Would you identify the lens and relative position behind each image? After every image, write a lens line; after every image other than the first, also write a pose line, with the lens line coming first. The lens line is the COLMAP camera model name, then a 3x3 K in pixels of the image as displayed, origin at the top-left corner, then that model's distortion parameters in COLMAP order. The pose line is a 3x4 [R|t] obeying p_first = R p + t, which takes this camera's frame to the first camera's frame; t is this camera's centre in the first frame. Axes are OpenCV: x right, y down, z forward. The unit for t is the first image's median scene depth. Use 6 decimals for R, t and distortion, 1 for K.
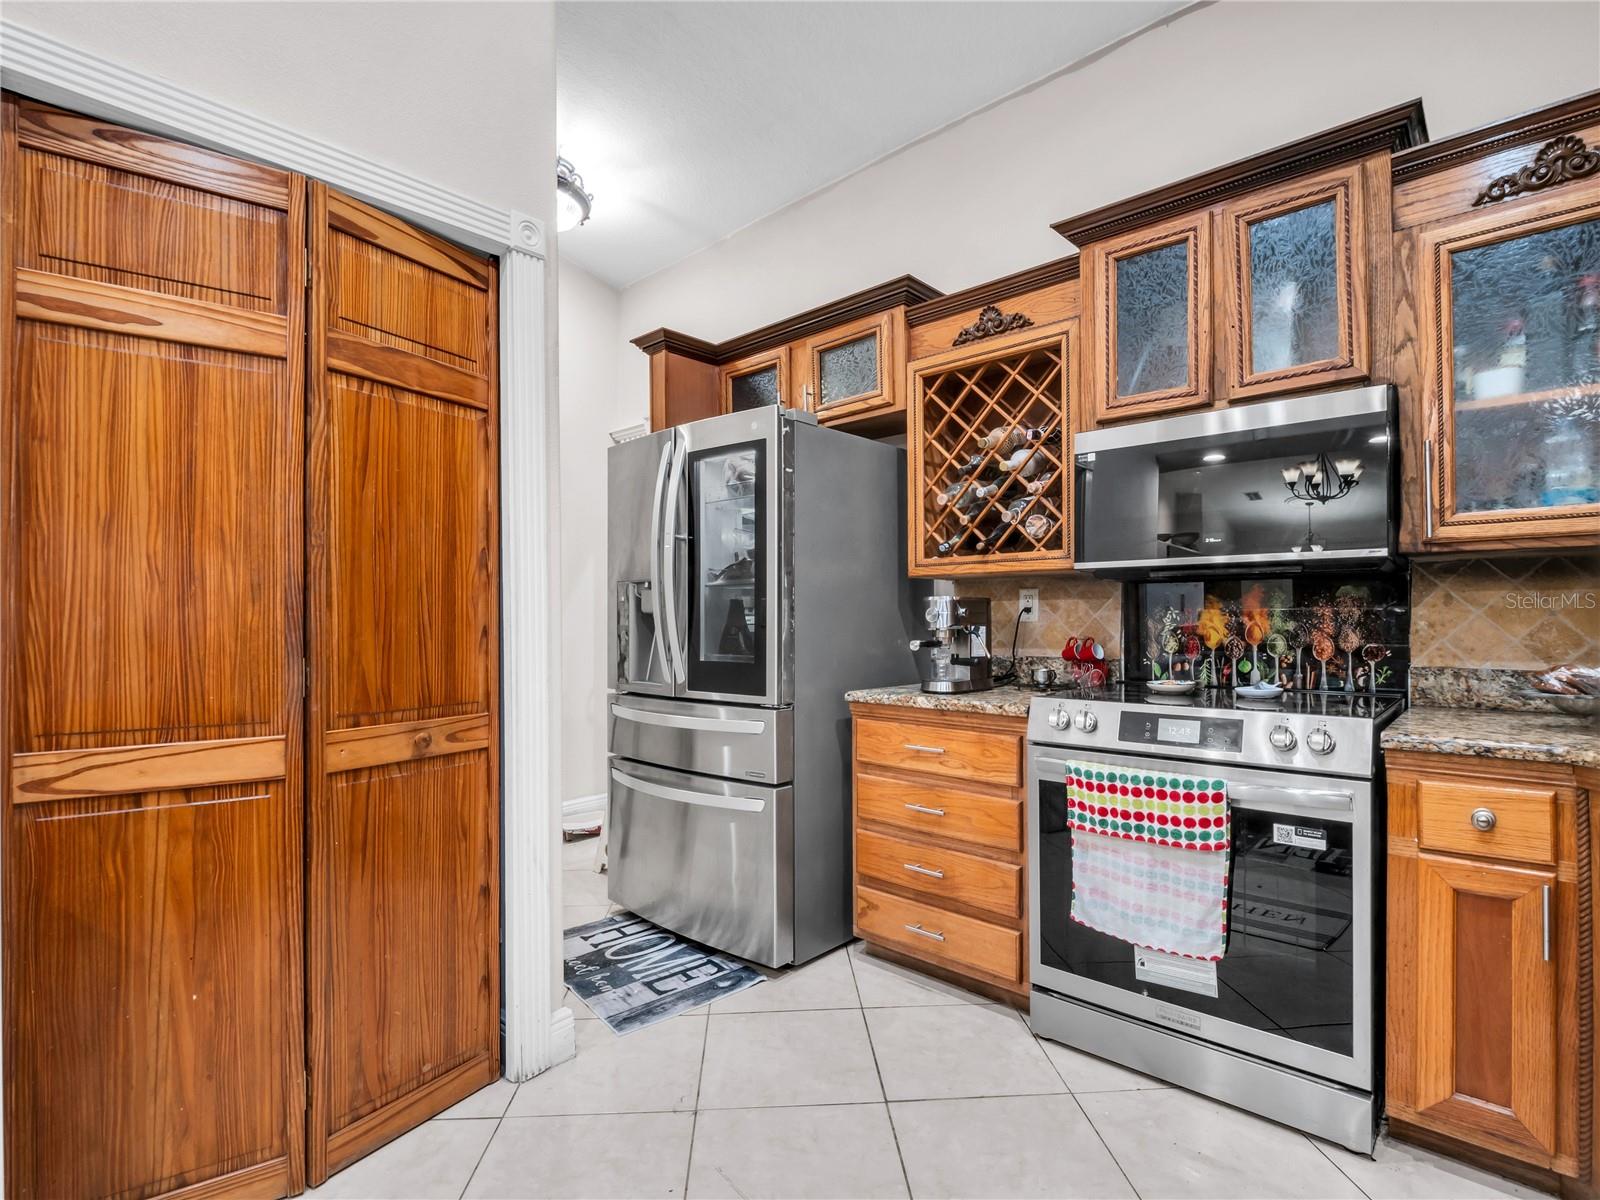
lens RADIAL K [[800.6, 0, 801.7], [0, 800.6, 612.5], [0, 0, 1]] dist [-0.004627, -0.002416]
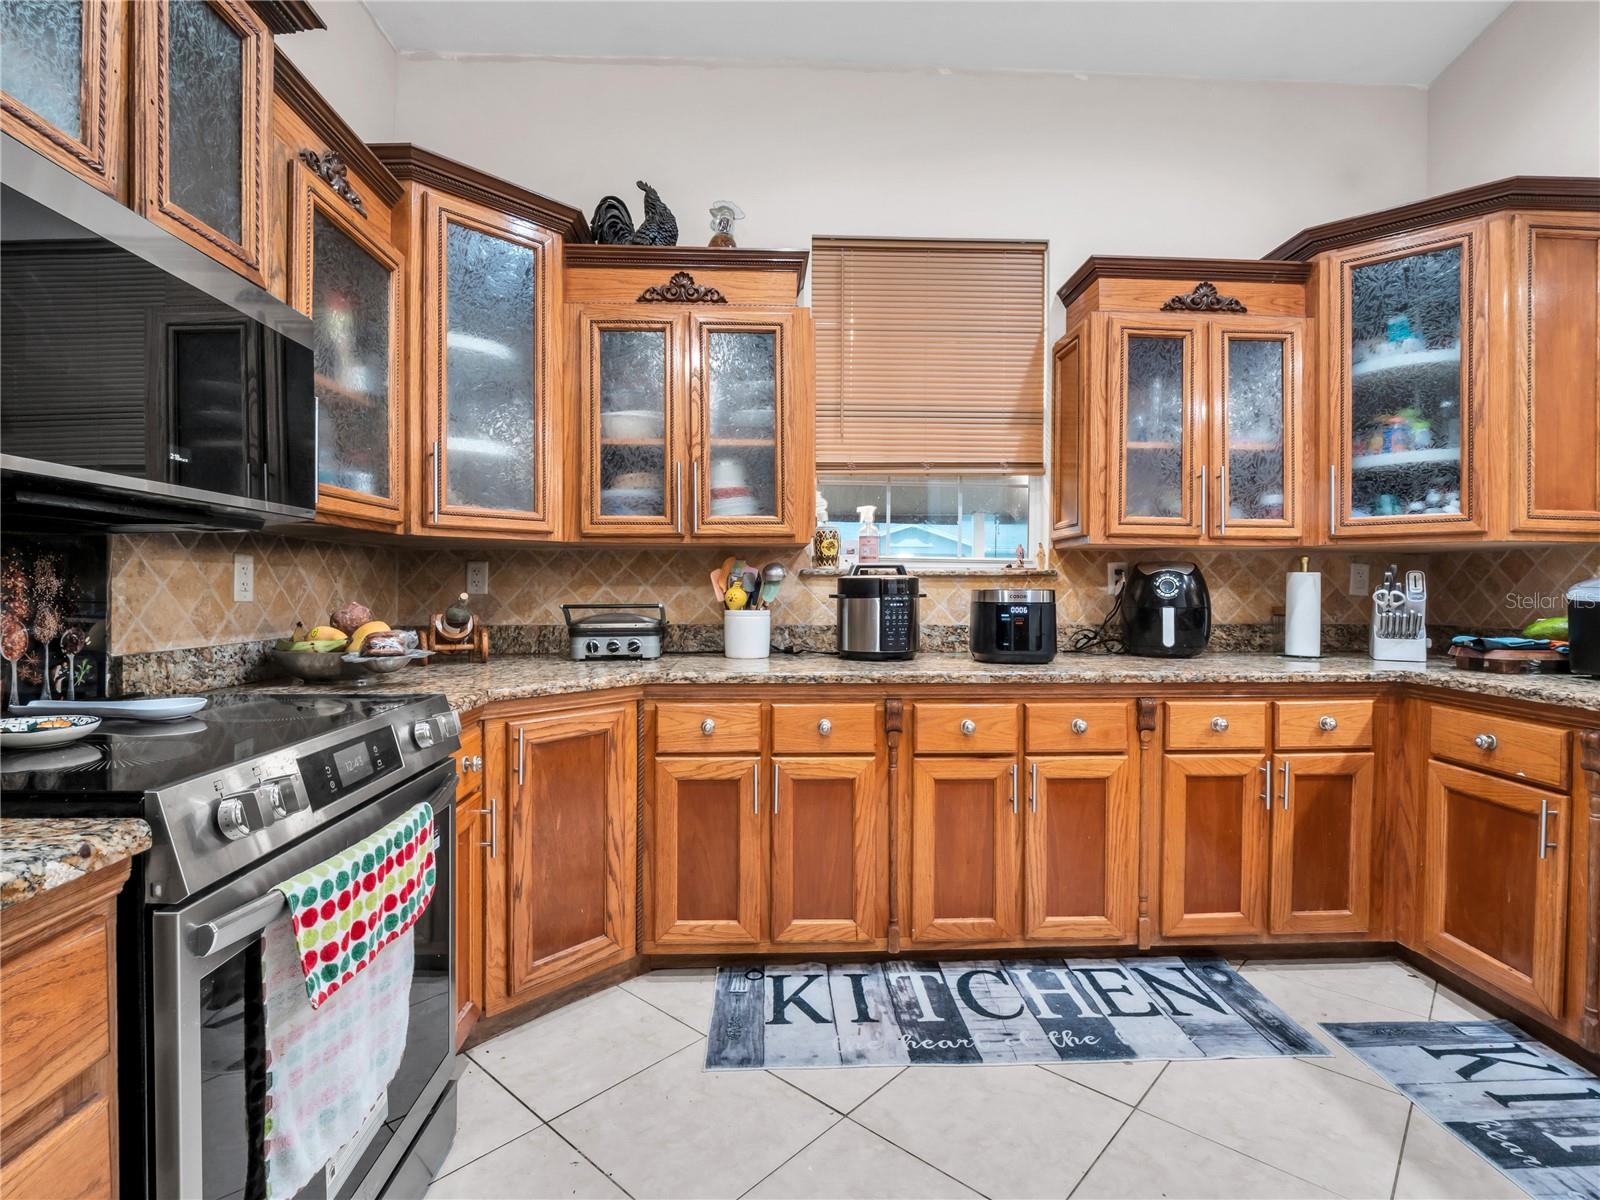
lens RADIAL K [[800.6, 0, 787.0], [0, 800.6, 598.4], [0, 0, 1]] dist [-0.004627, -0.002416]
pose [[-0.702042, -0.005561, 0.712114, -0.209882], [-0.001909, 0.999981, 0.005927, 0.007820], [-0.712133, 0.002802, -0.702039, 1.063327]]
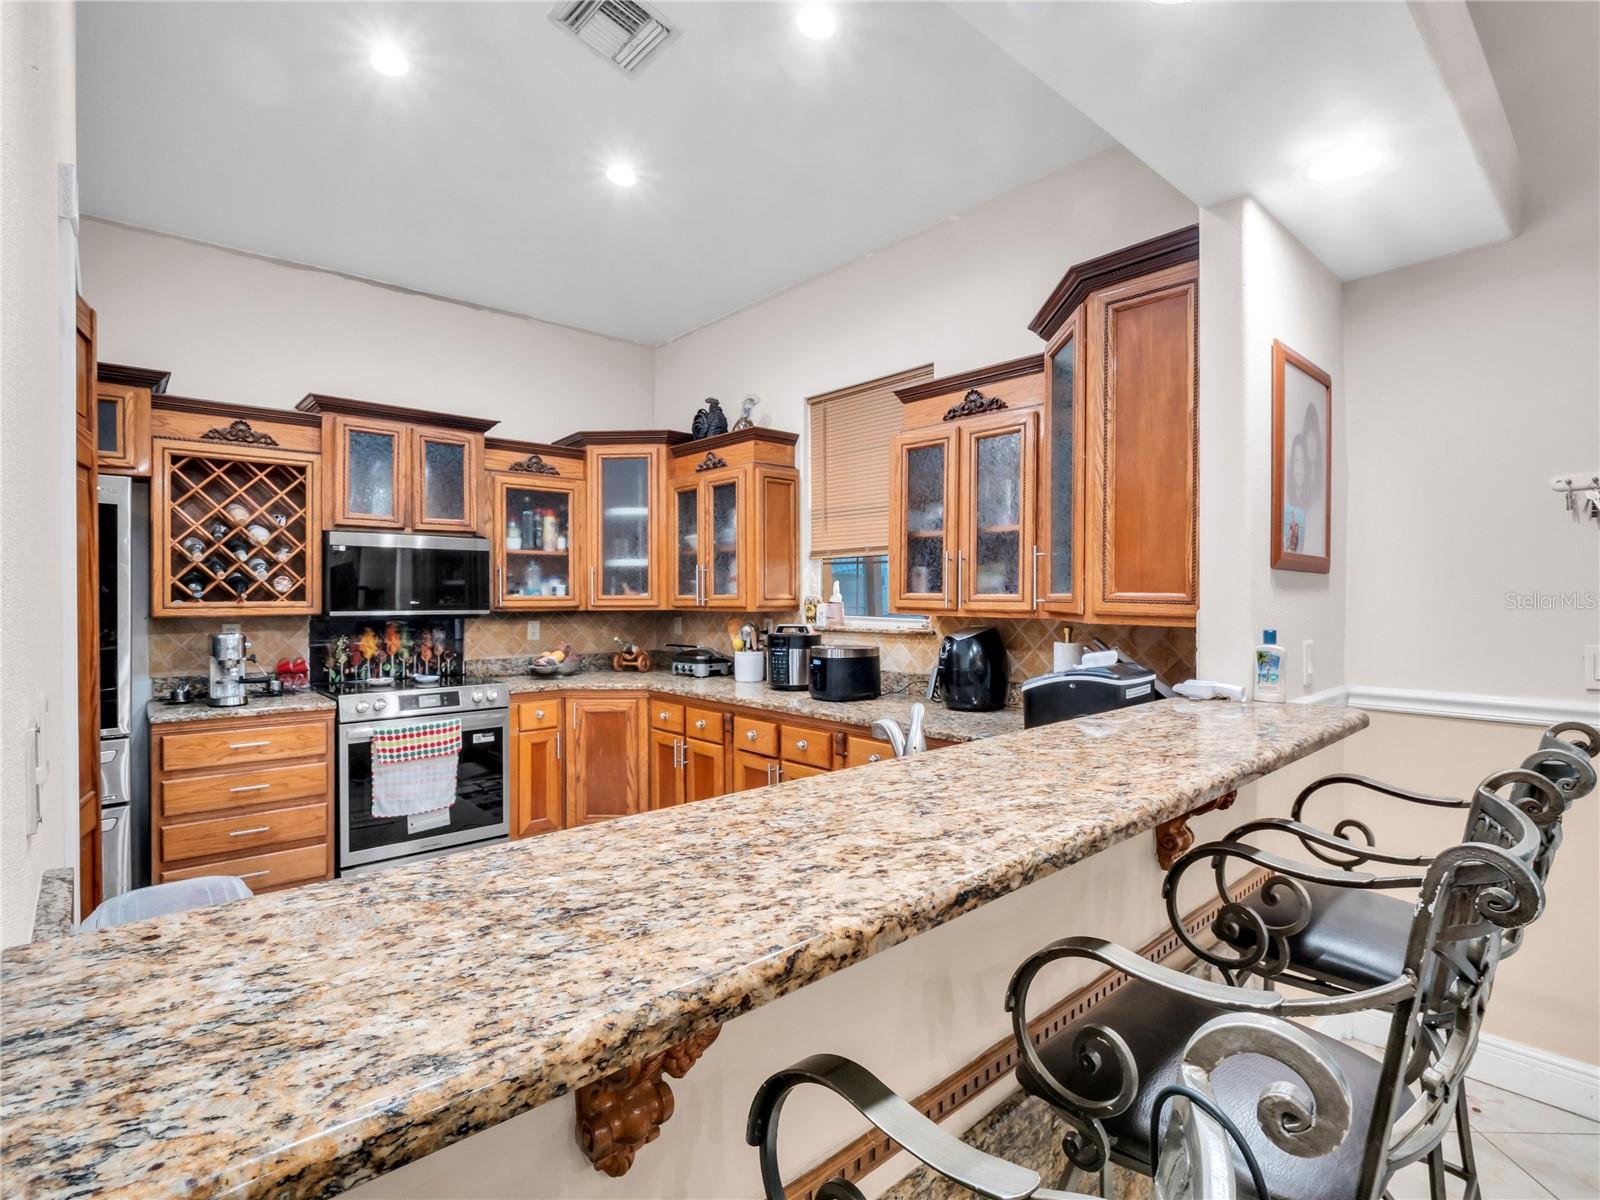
lens RADIAL K [[800.6, 0, 800.2], [0, 800.6, 608.9], [0, 0, 1]] dist [-0.004627, -0.002416]
pose [[0.110508, -0.011932, 0.993804, -1.259572], [-0.003324, 0.999918, 0.012375, -0.099335], [-0.993870, -0.004671, 0.110459, -0.132247]]
